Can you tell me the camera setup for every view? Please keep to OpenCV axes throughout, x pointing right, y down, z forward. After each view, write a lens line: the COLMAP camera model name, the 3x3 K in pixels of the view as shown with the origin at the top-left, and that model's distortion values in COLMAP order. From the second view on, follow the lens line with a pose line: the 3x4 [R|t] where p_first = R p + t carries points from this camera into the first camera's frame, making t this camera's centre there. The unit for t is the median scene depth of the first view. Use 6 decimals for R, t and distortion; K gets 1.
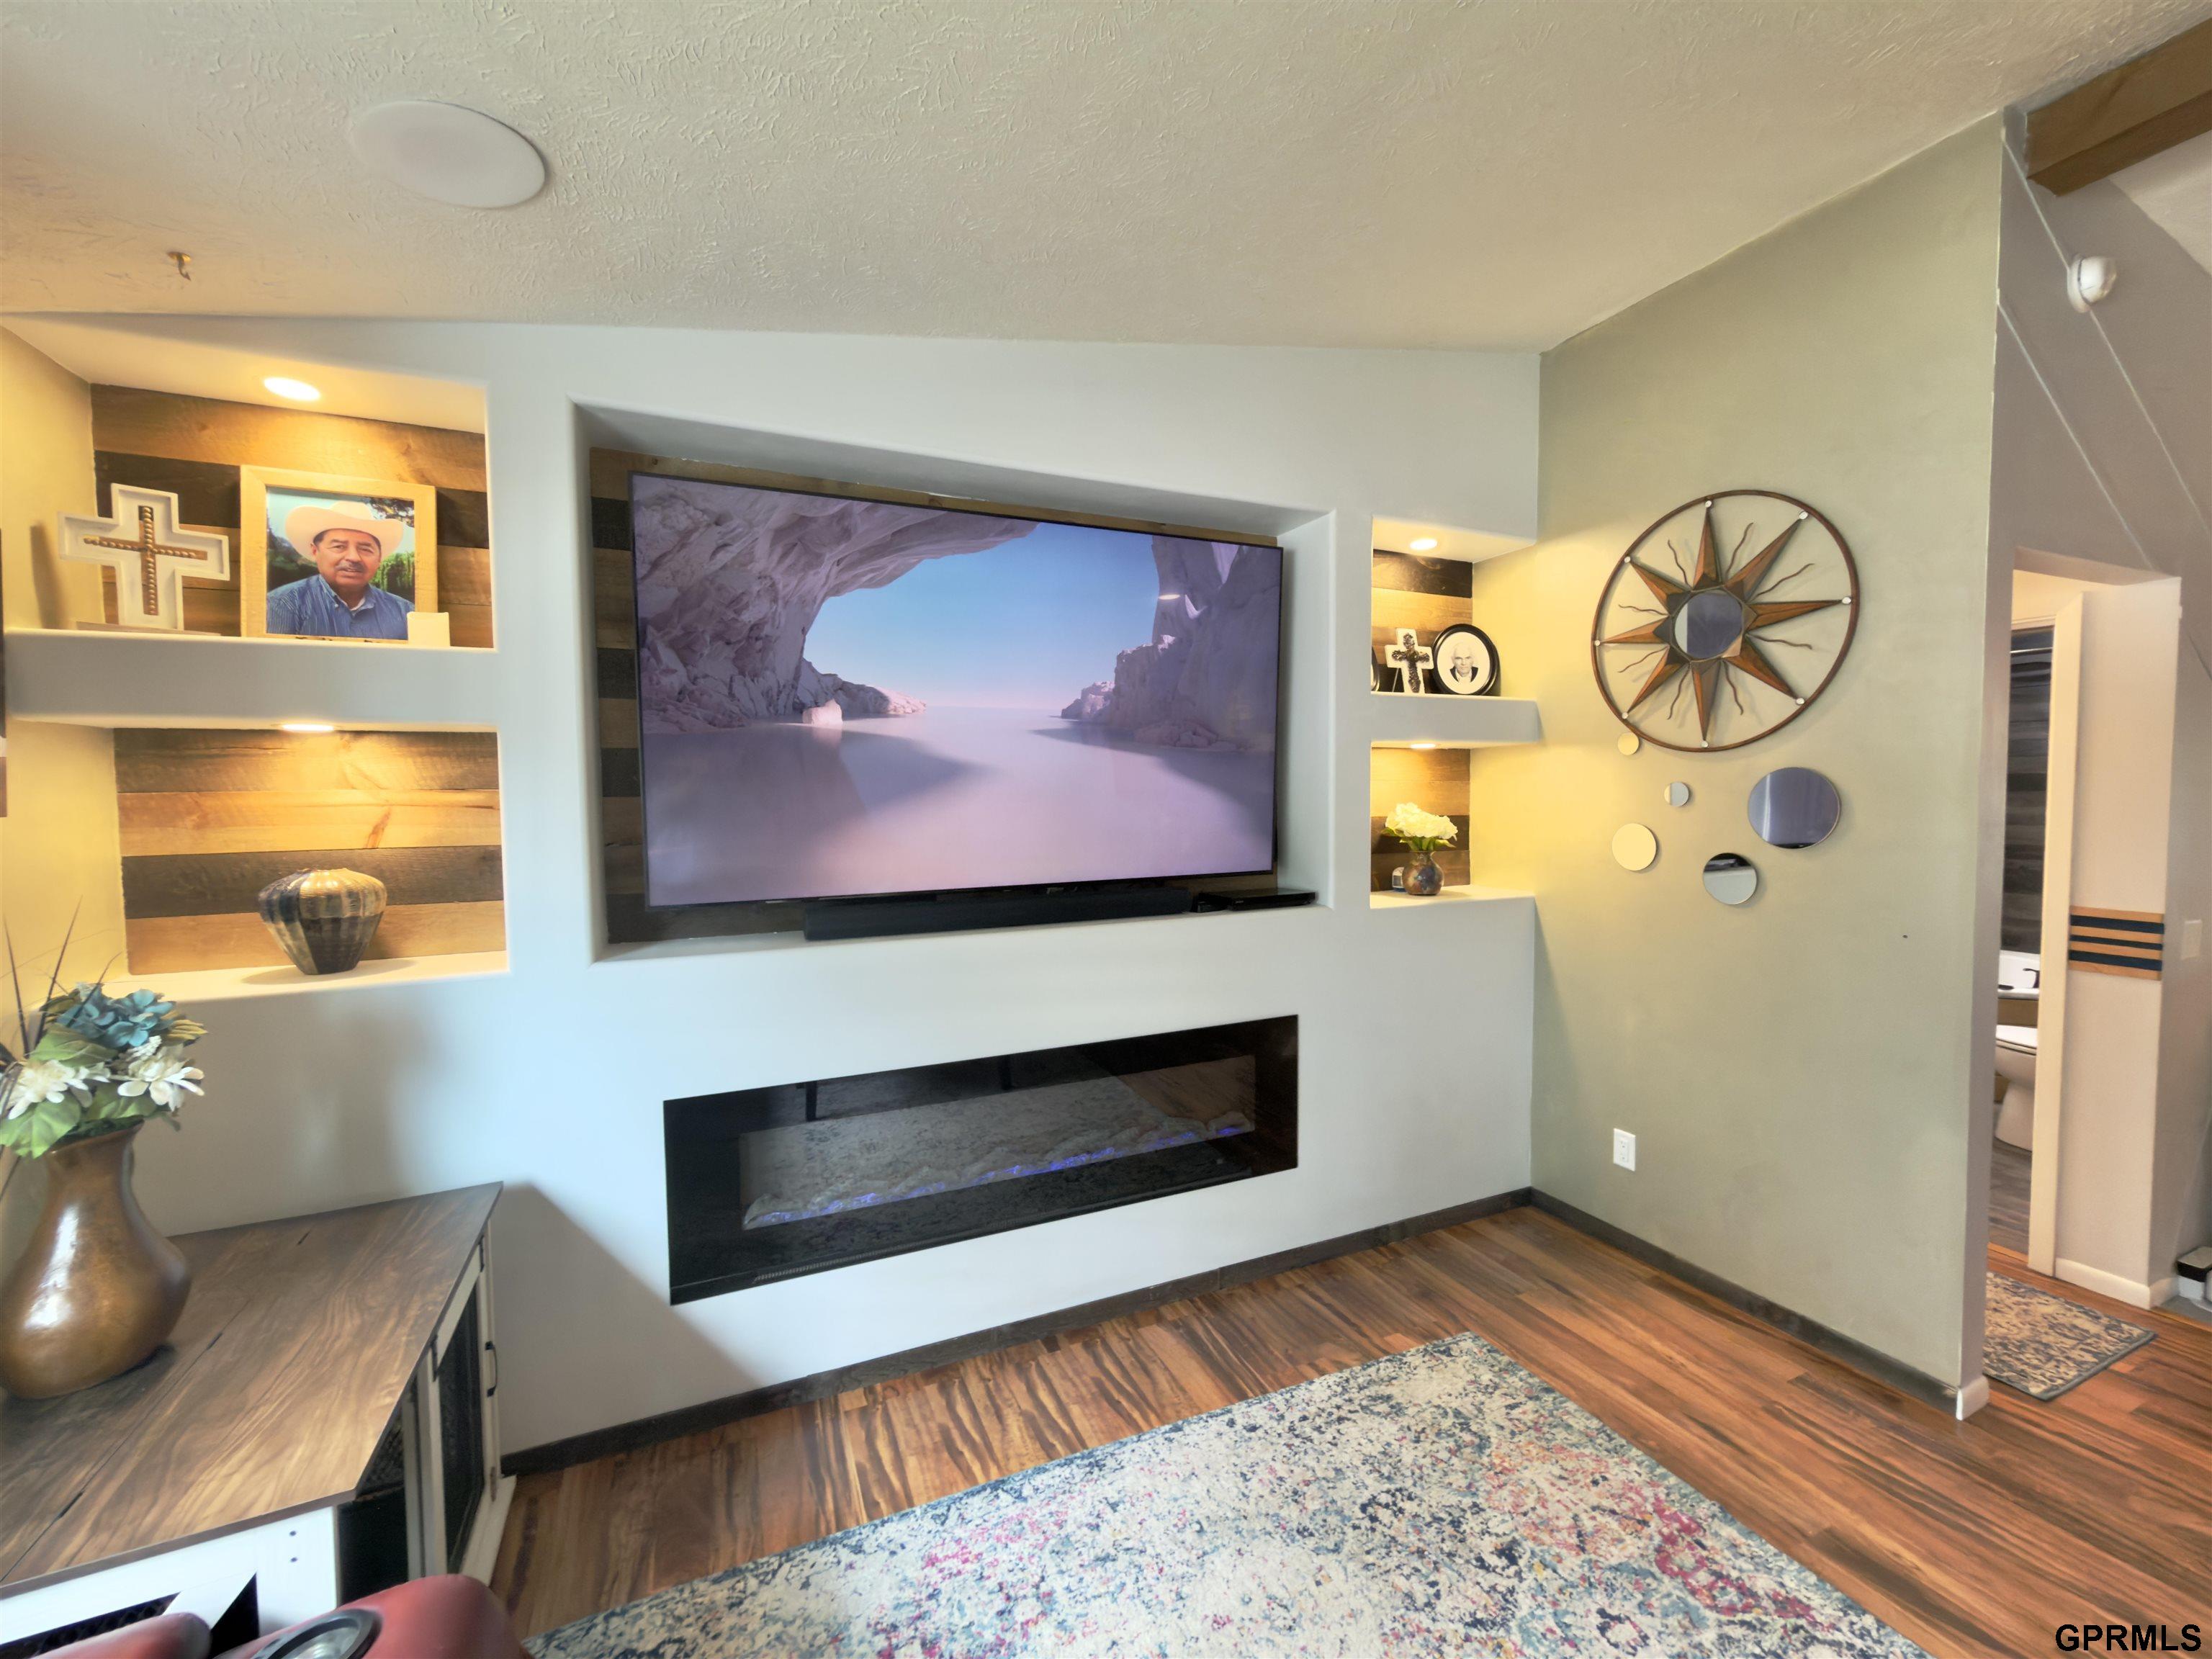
lens RADIAL K [[883.6, 0, 1108.7], [0, 883.6, 829.6], [0, 0, 1]] dist [0.000910, -0.000513]
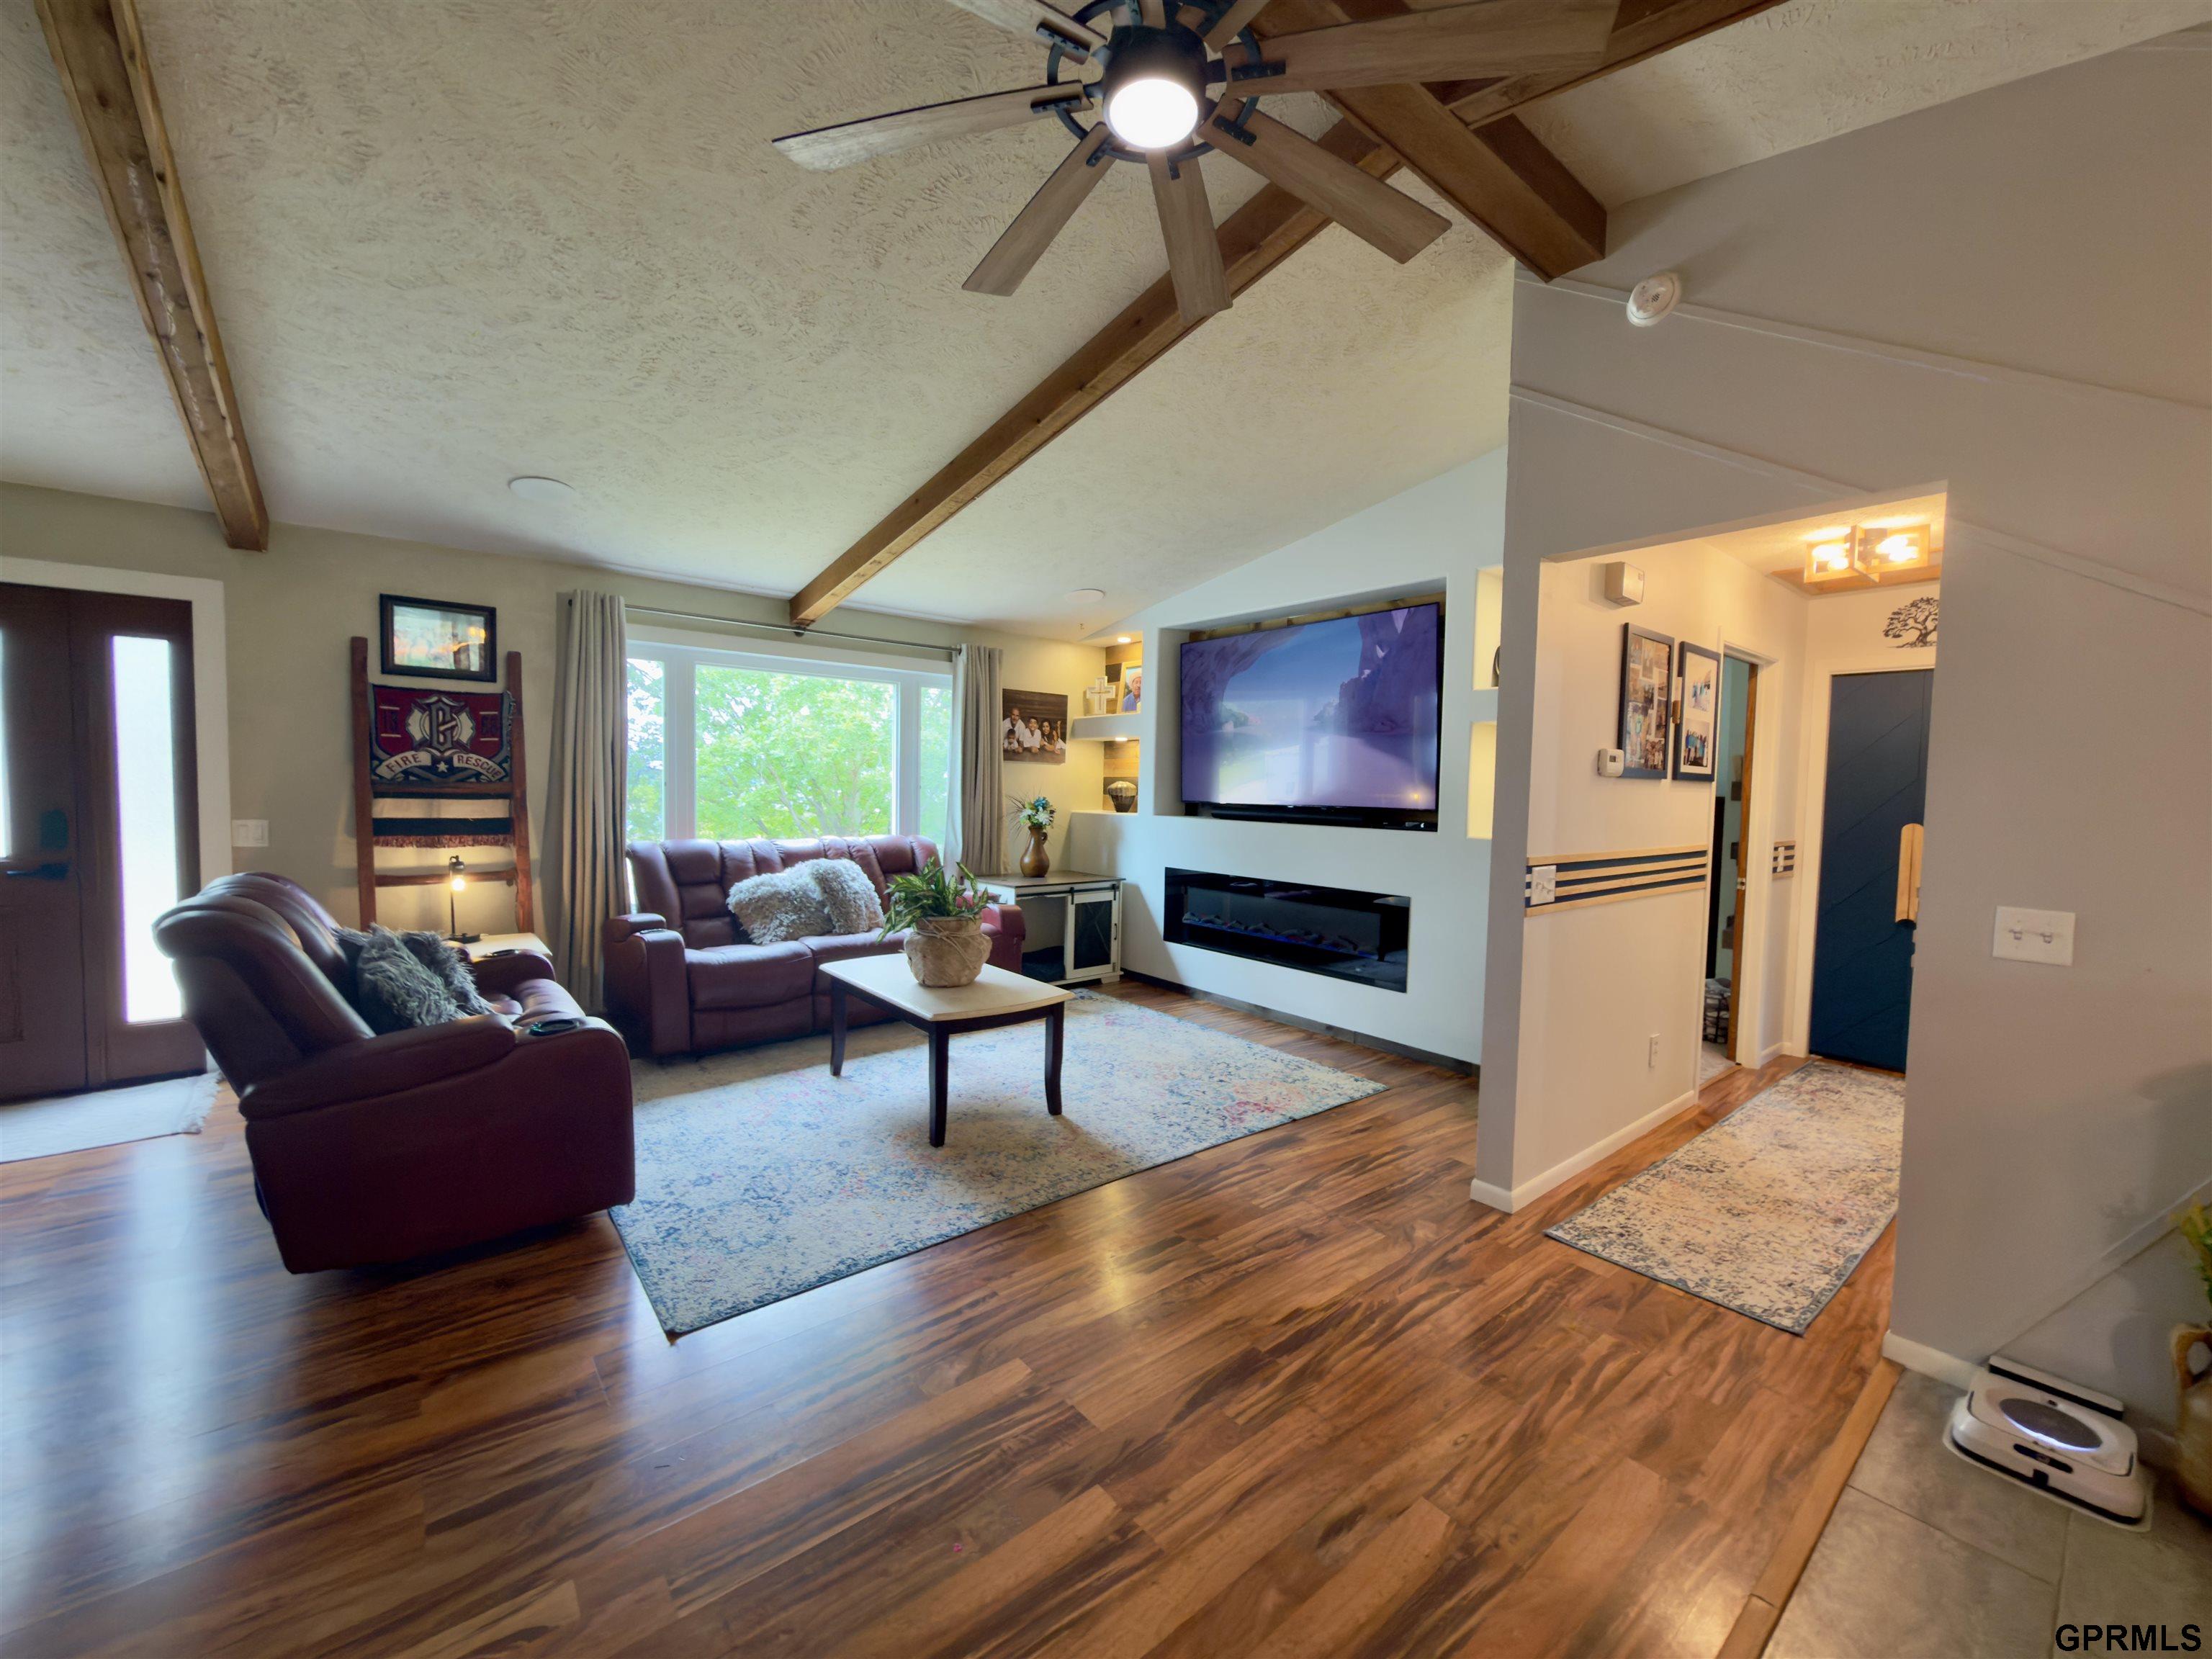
lens RADIAL K [[883.6, 0, 1103.9], [0, 883.6, 830.2], [0, 0, 1]] dist [0.000910, -0.000513]
pose [[0.266532, 0.066278, -0.961545, 2.043230], [-0.066363, 0.996527, 0.050294, 0.057286], [0.961539, 0.050406, 0.270005, 0.039499]]
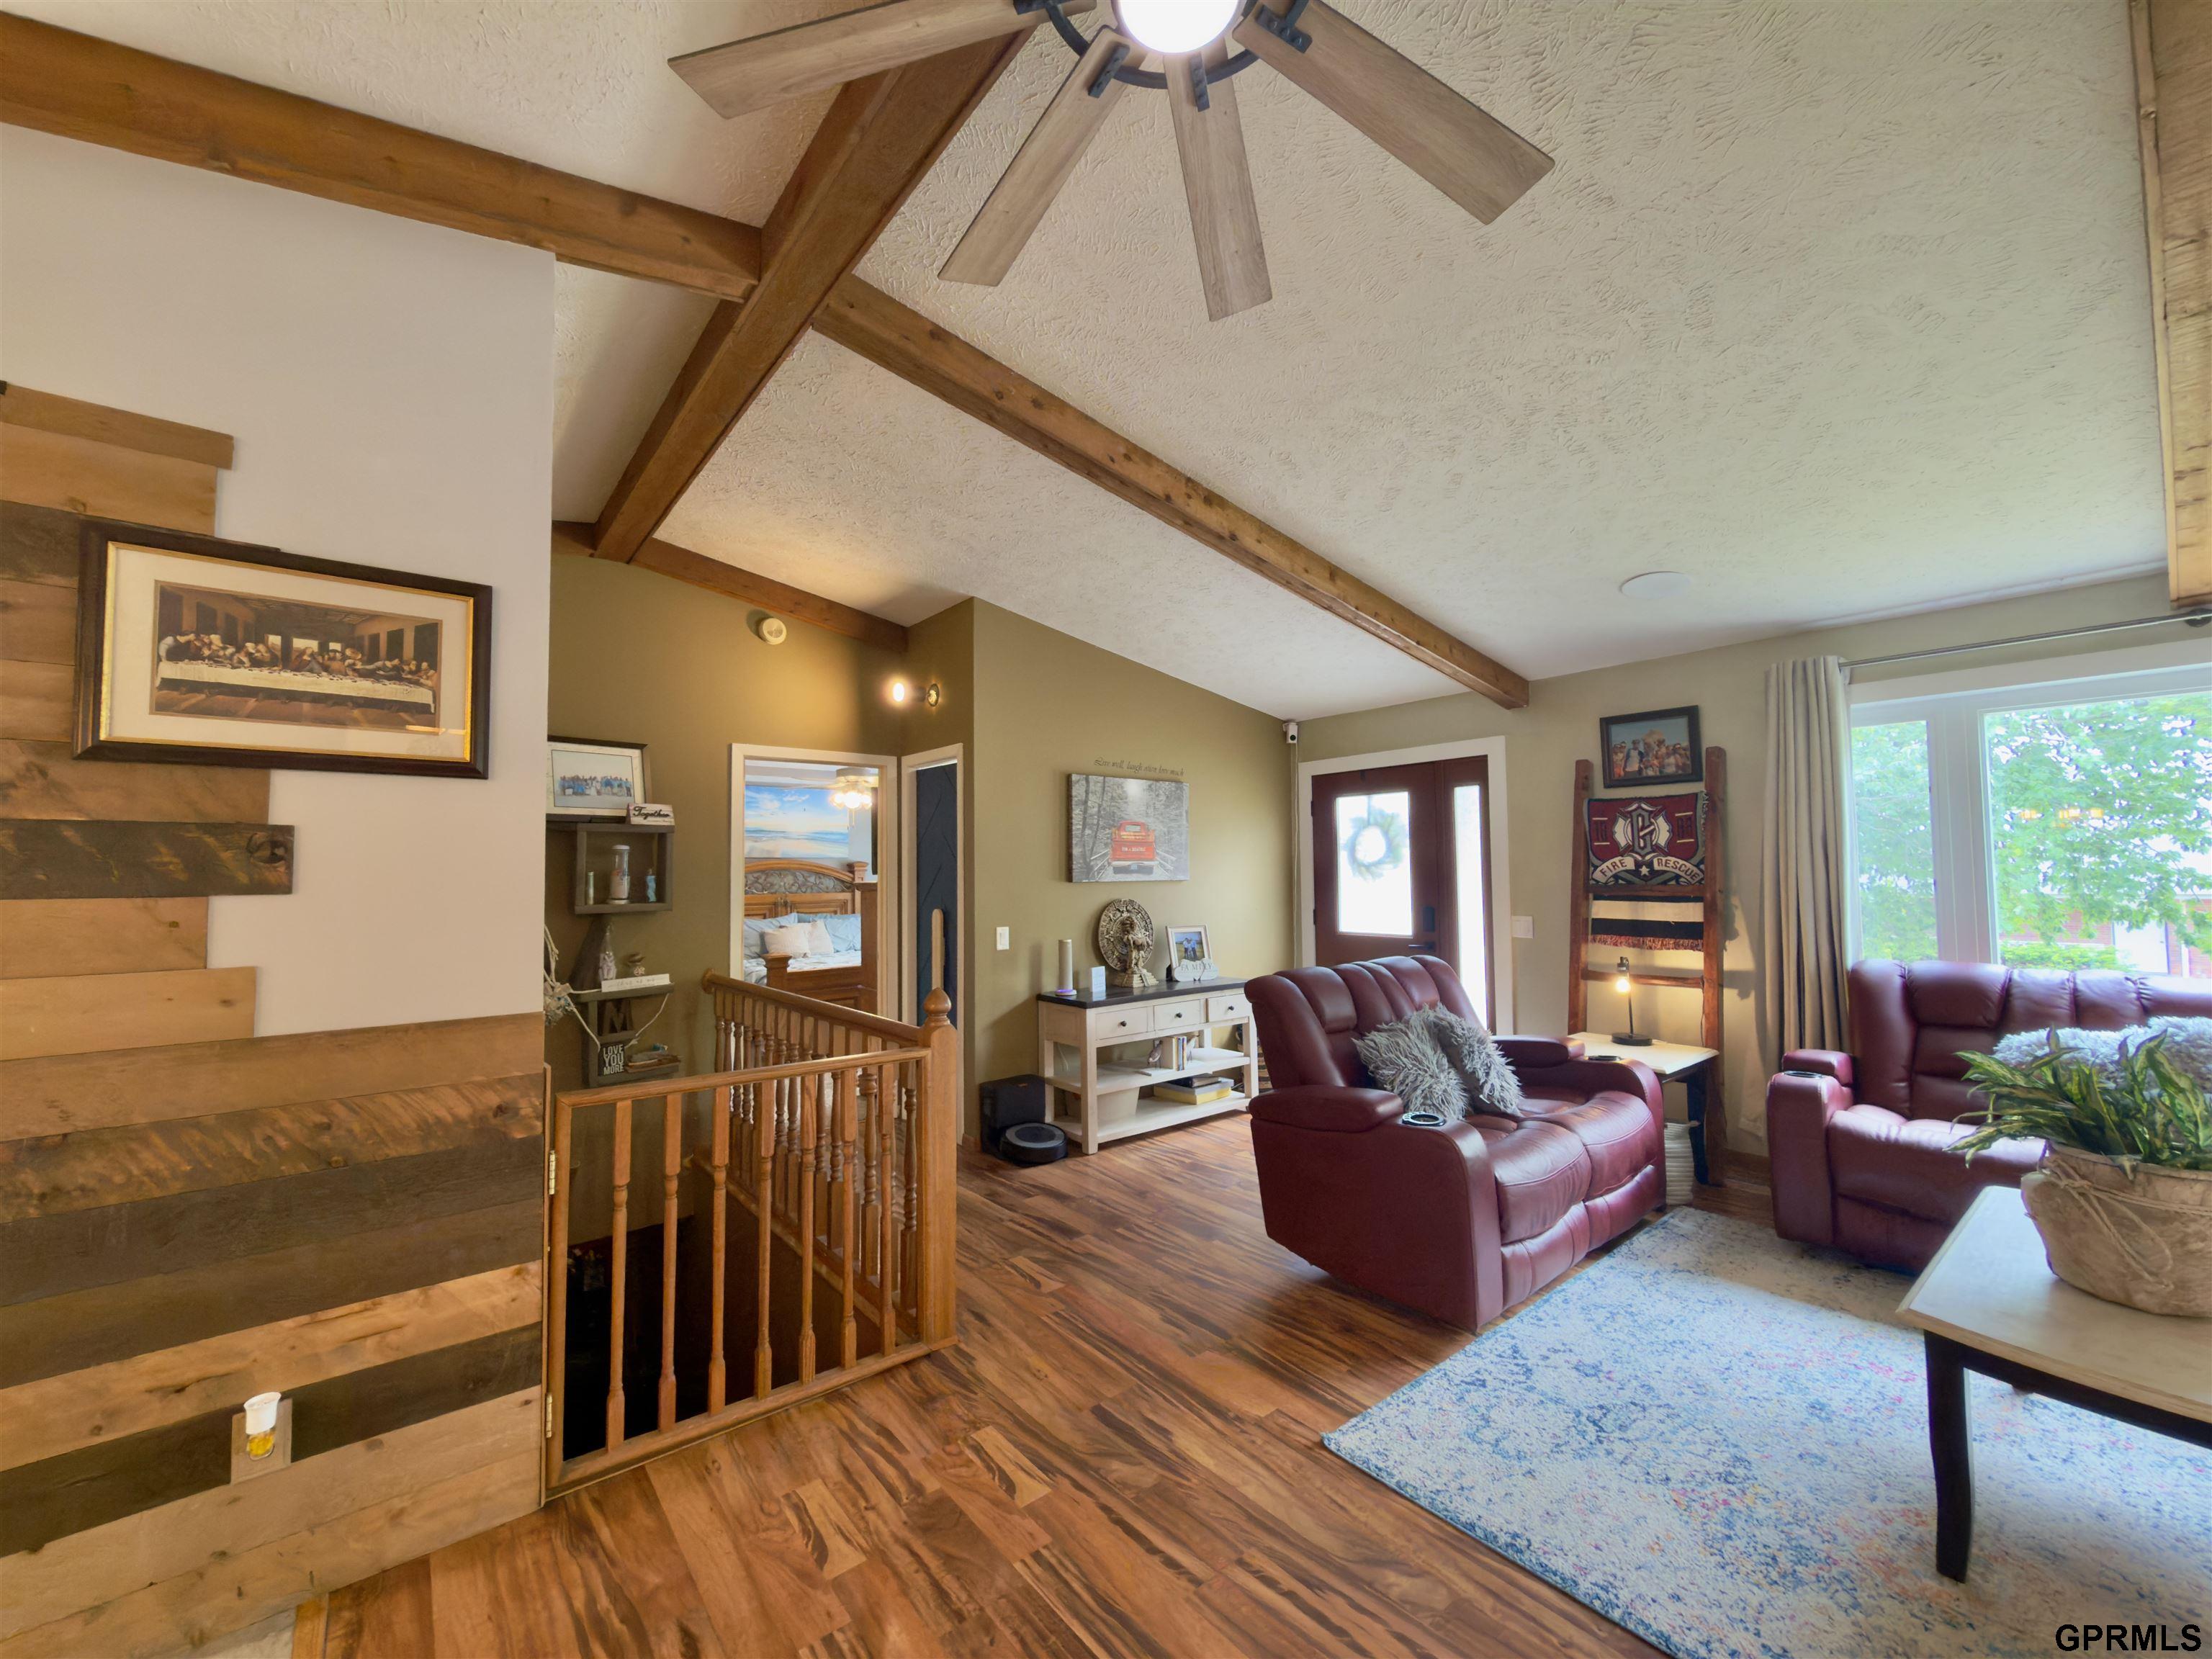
lens RADIAL K [[883.6, 0, 1106.8], [0, 883.6, 830.0], [0, 0, 1]] dist [0.000910, -0.000513]
pose [[-0.964252, 0.010976, -0.264758, 1.500354], [0.011981, 0.999926, -0.002181, 0.011468], [0.264714, -0.005275, -0.964312, 0.757056]]
